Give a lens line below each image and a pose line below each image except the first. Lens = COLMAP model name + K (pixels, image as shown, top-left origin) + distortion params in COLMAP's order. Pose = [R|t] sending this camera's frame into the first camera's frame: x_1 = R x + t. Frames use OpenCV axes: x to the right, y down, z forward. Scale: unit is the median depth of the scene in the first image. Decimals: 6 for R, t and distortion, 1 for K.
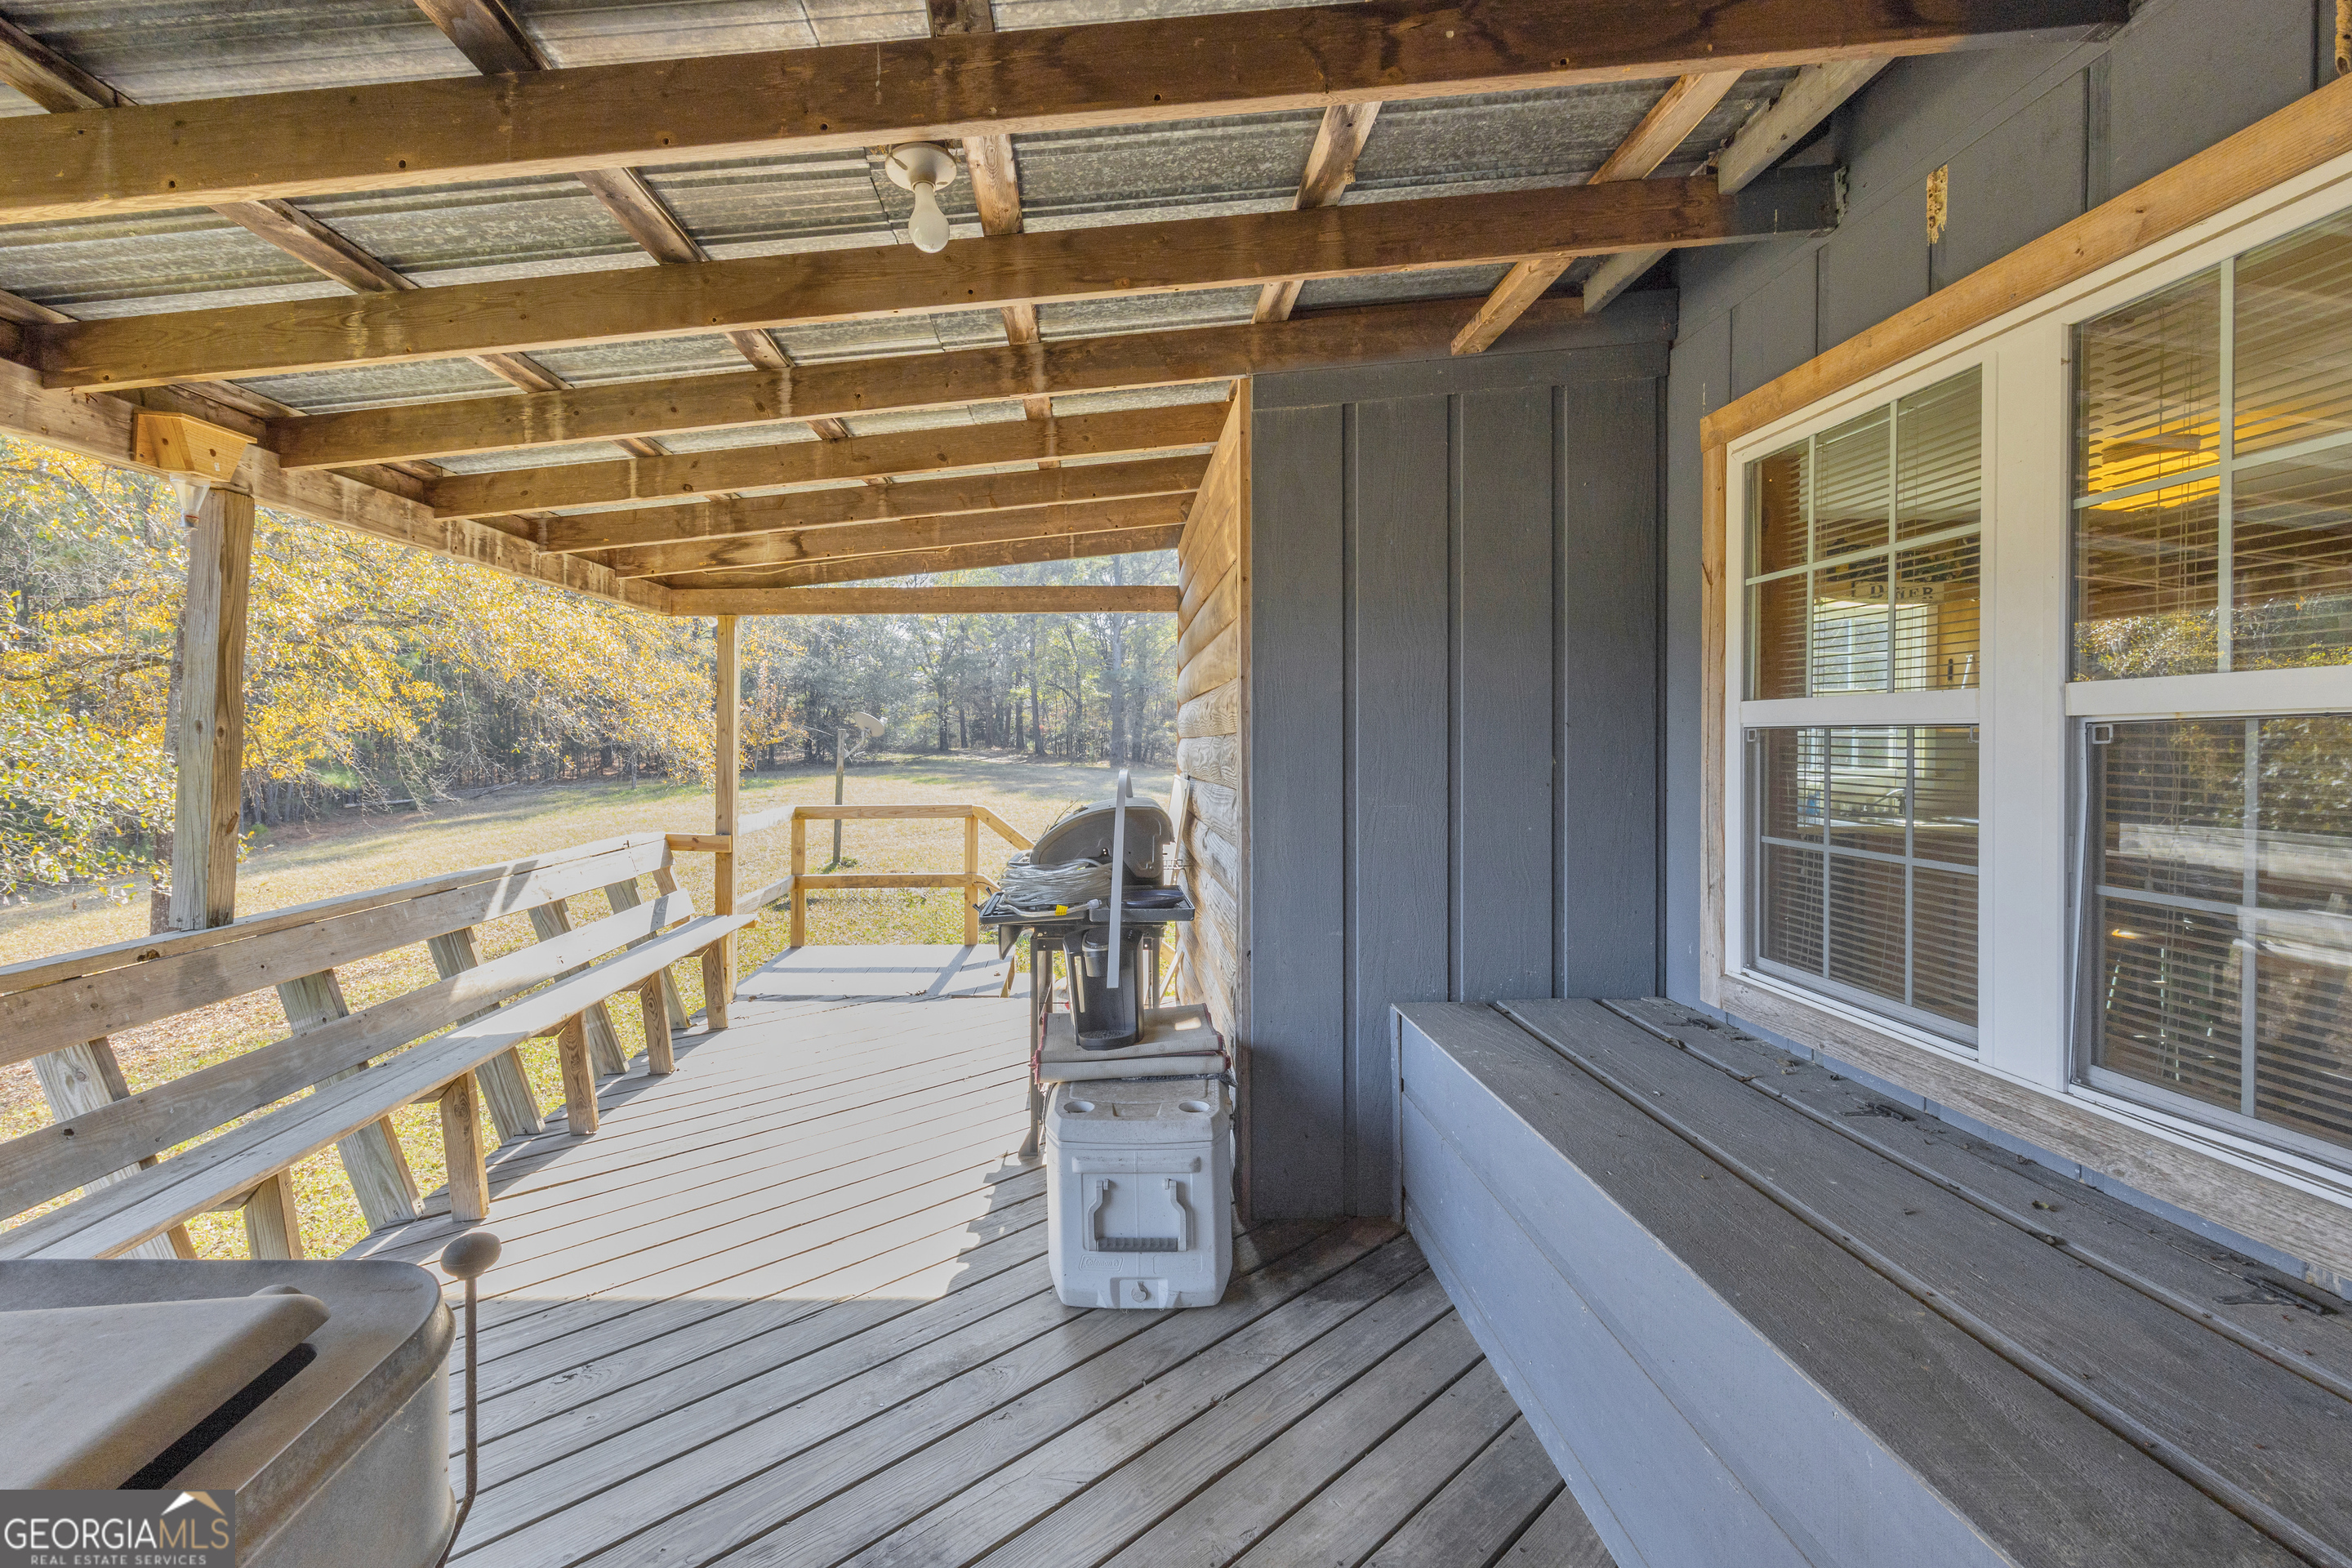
lens RADIAL K [[965.2, 0, 1182.7], [0, 965.2, 775.8], [0, 0, 1]] dist [0.001365, -0.000267]
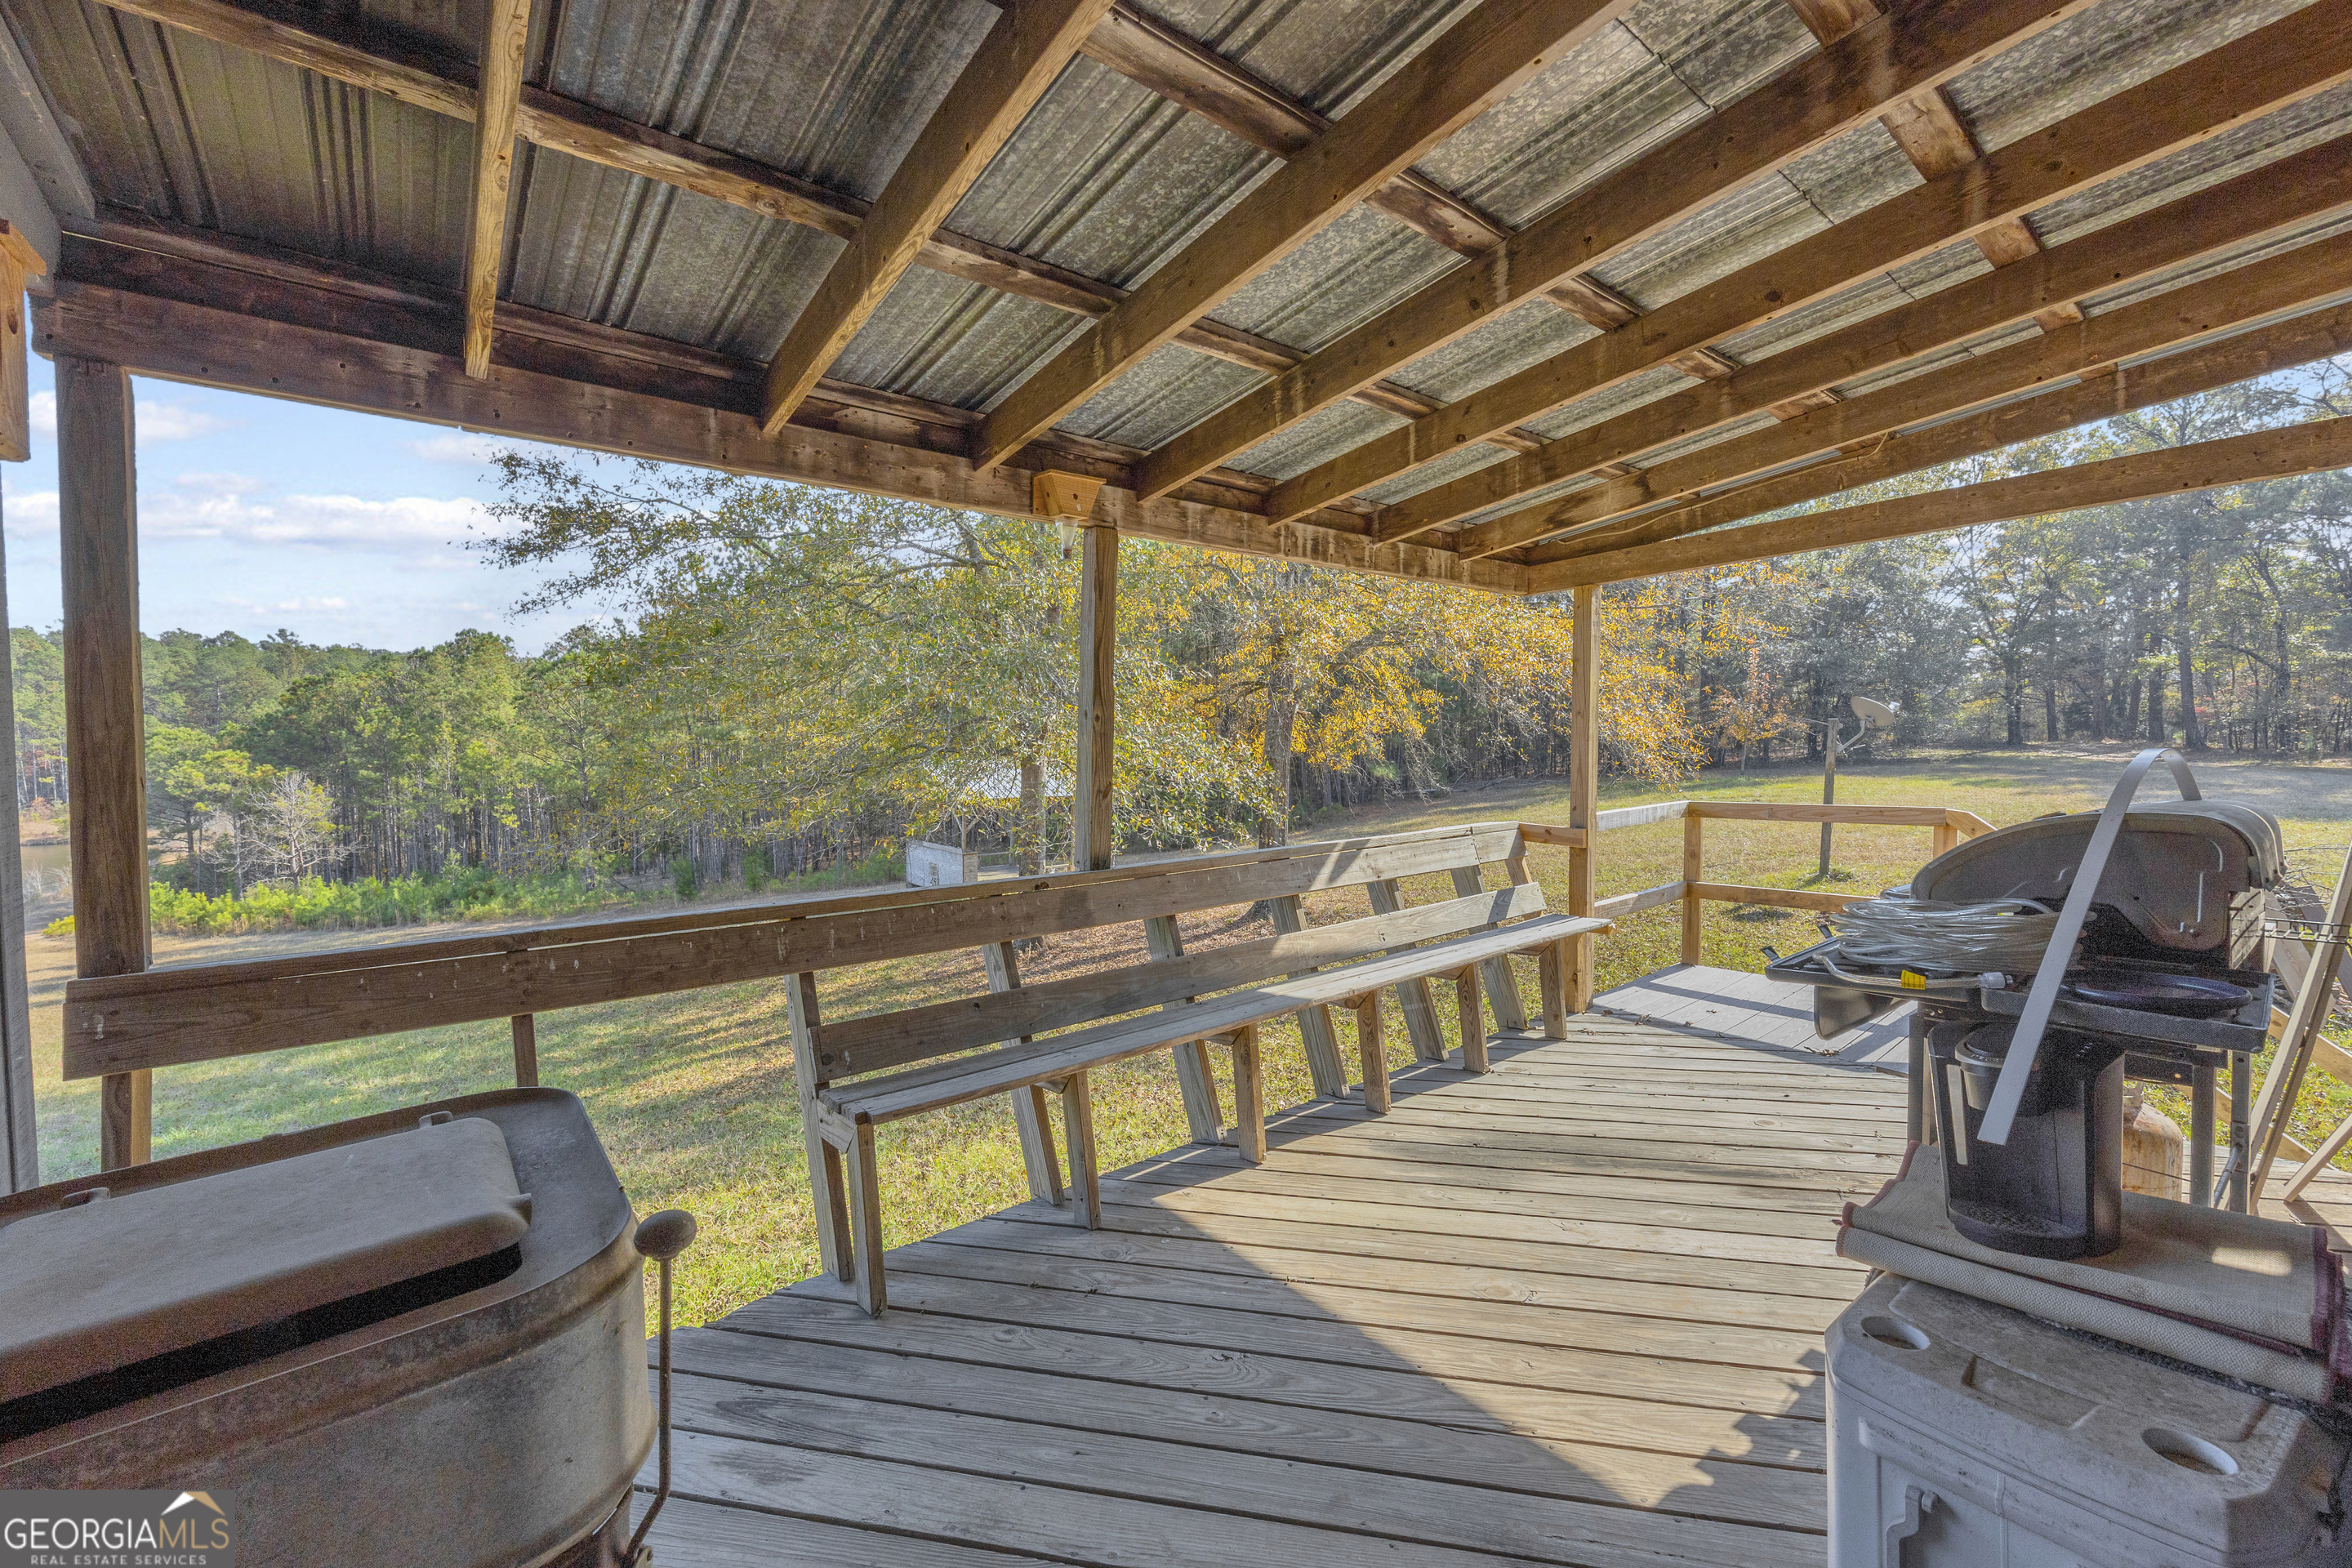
lens RADIAL K [[965.2, 0, 1174.1], [0, 965.2, 789.1], [0, 0, 1]] dist [0.001365, -0.000267]
pose [[0.573522, 0.025708, -0.818787, 0.061468], [-0.012574, 0.999666, 0.022579, 0.010188], [0.819094, -0.002654, 0.573653, 0.191937]]
